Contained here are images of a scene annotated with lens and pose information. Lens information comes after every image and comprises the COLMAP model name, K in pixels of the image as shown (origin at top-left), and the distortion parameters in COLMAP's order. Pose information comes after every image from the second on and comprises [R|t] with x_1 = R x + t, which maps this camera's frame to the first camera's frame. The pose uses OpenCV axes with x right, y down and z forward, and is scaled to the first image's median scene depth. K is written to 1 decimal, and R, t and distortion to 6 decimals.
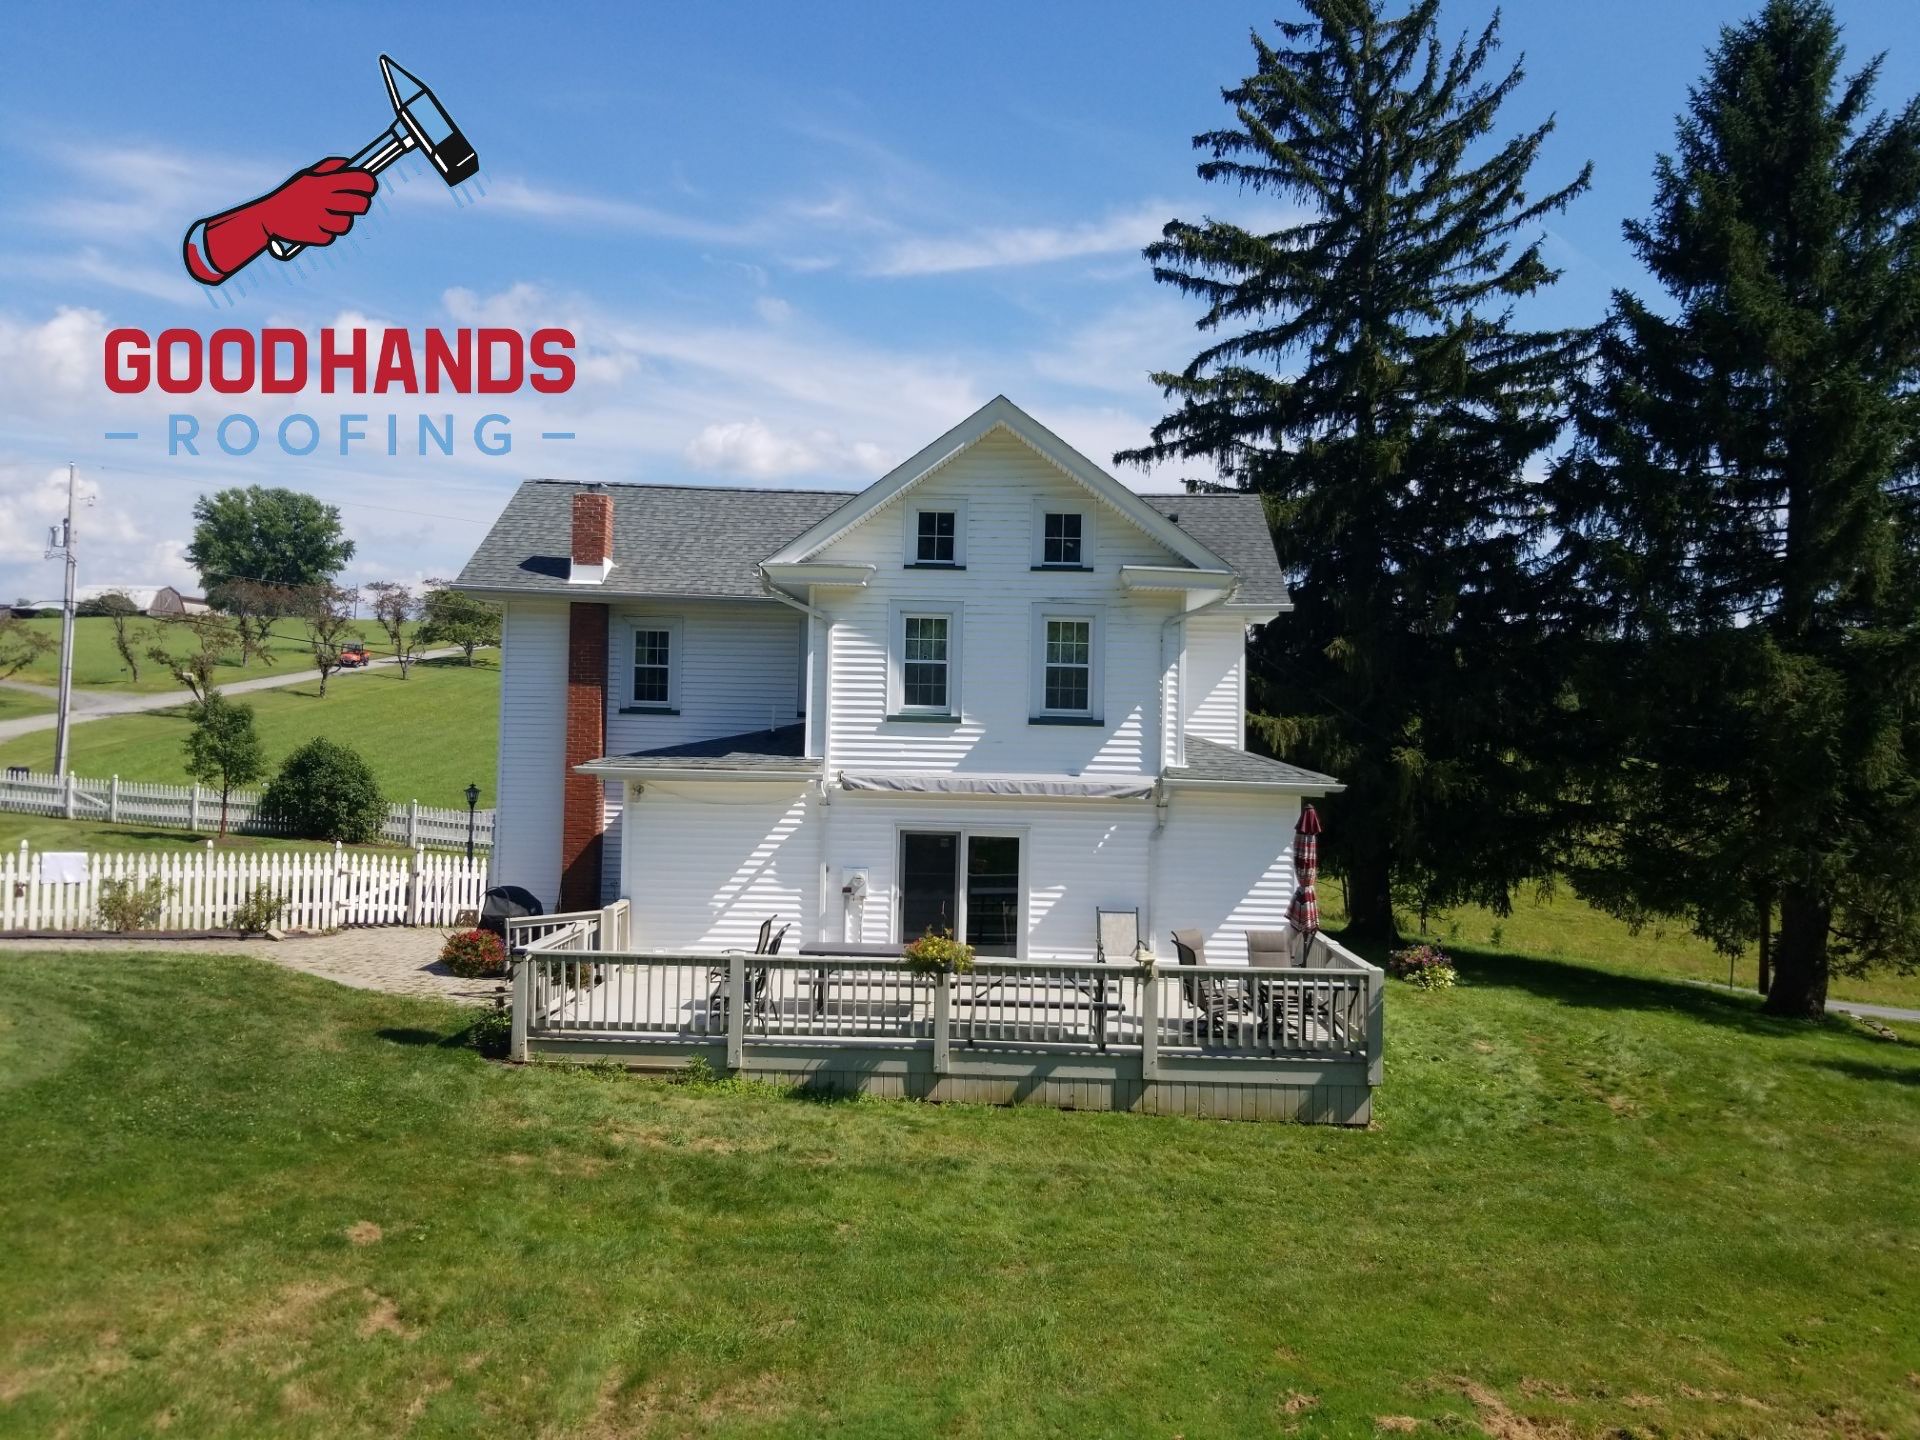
lens RADIAL K [[1506.7, 0, 954.7], [0, 1506.7, 722.1], [0, 0, 1]] dist [0.027117, -0.045996]
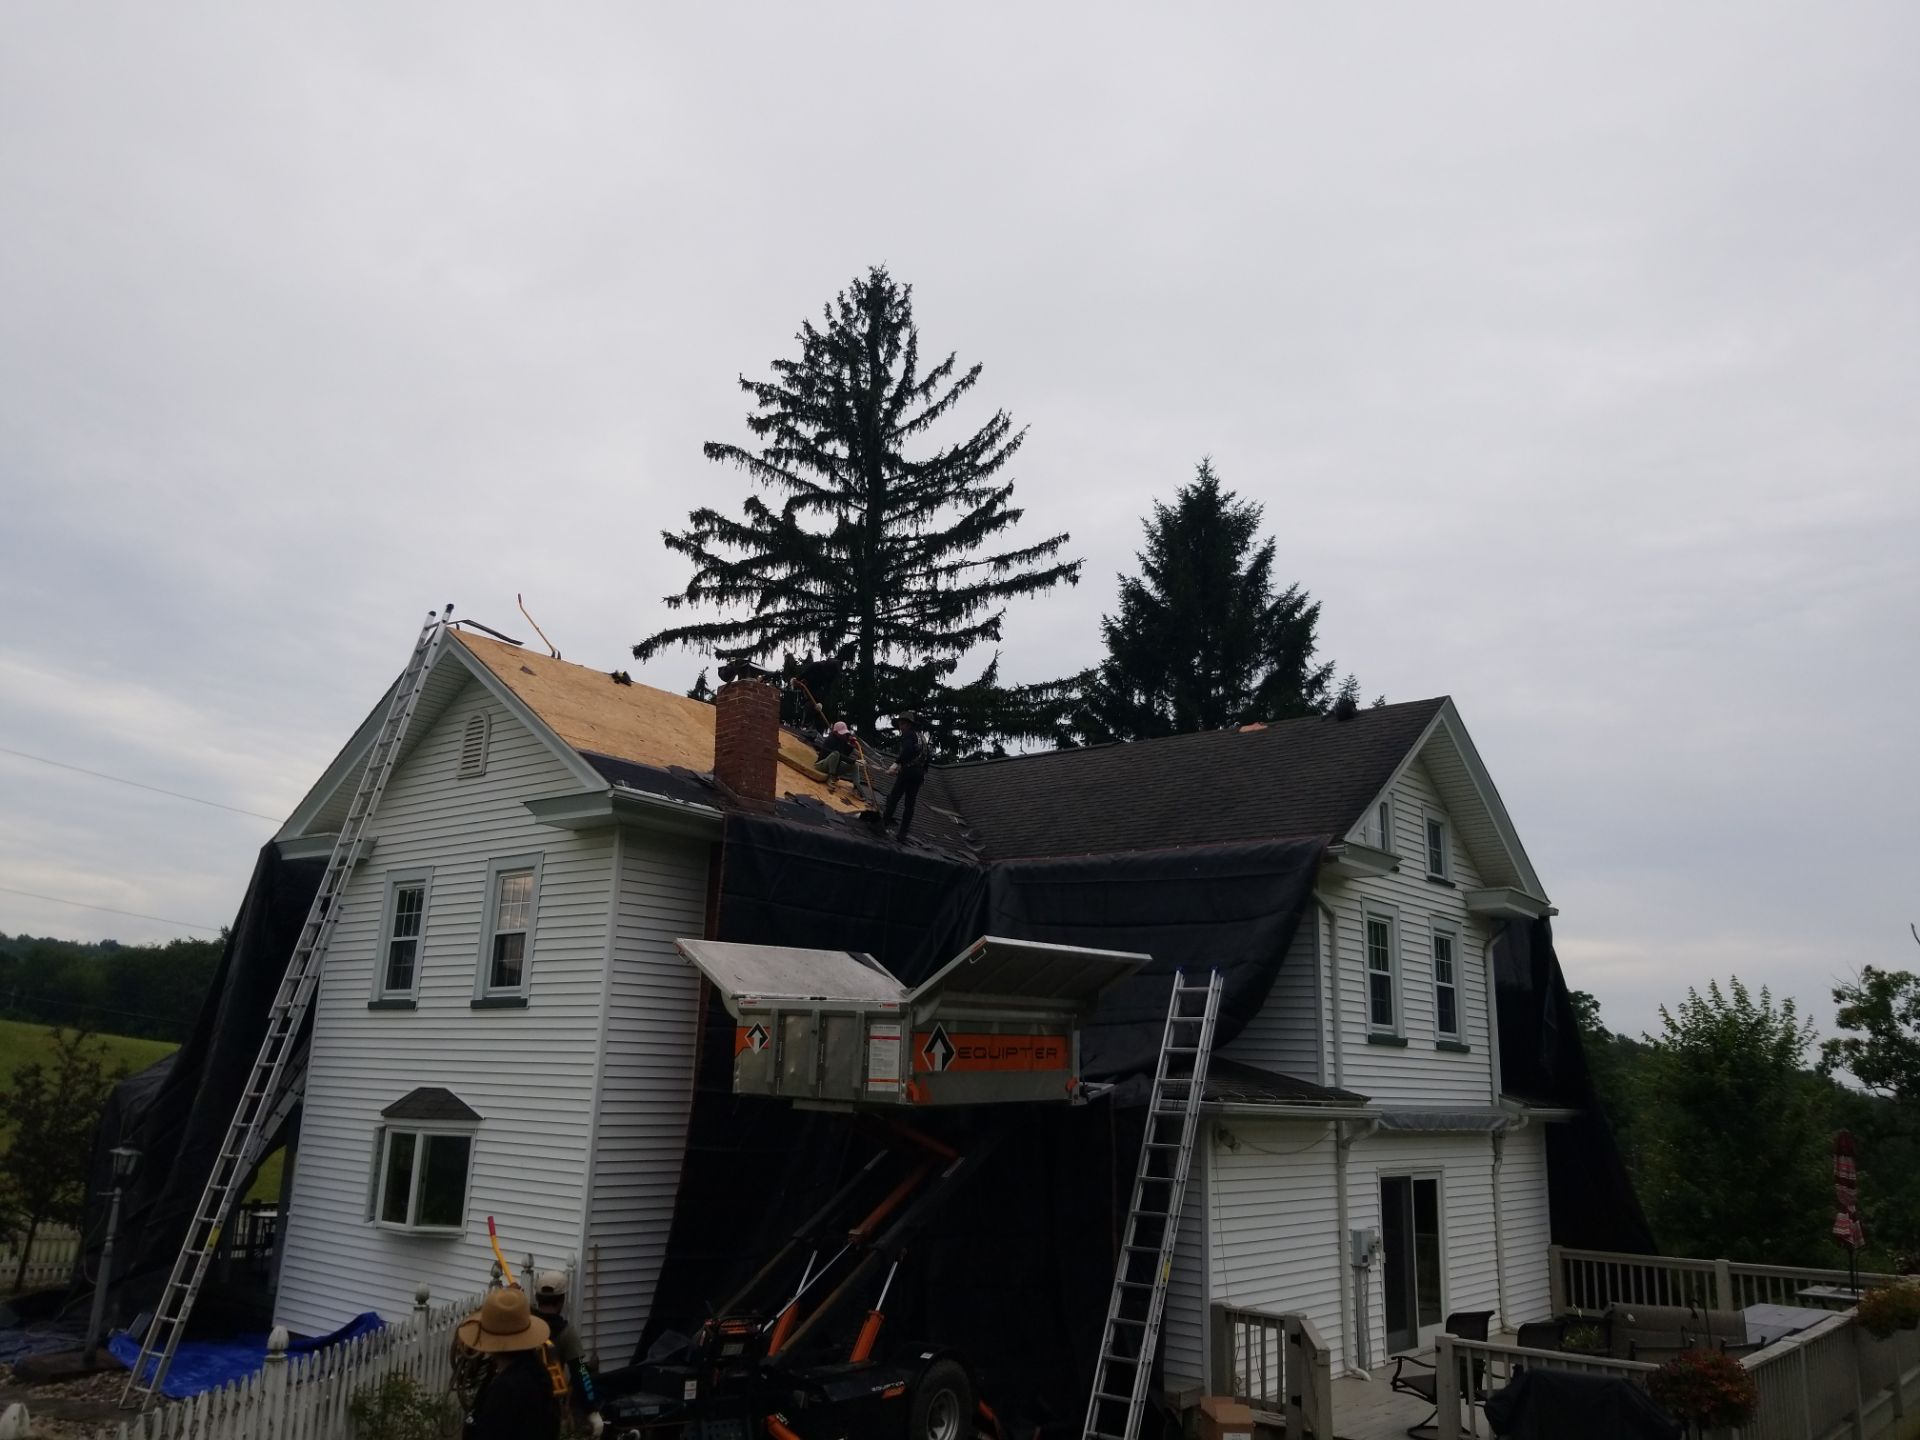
lens RADIAL K [[1506.7, 0, 966.9], [0, 1506.7, 711.8], [0, 0, 1]] dist [0.027117, -0.045996]
pose [[0.628689, 0.182574, 0.755921, -0.466499], [-0.016774, 0.975007, -0.221539, 0.005477], [-0.777476, 0.126600, 0.616039, 0.344121]]
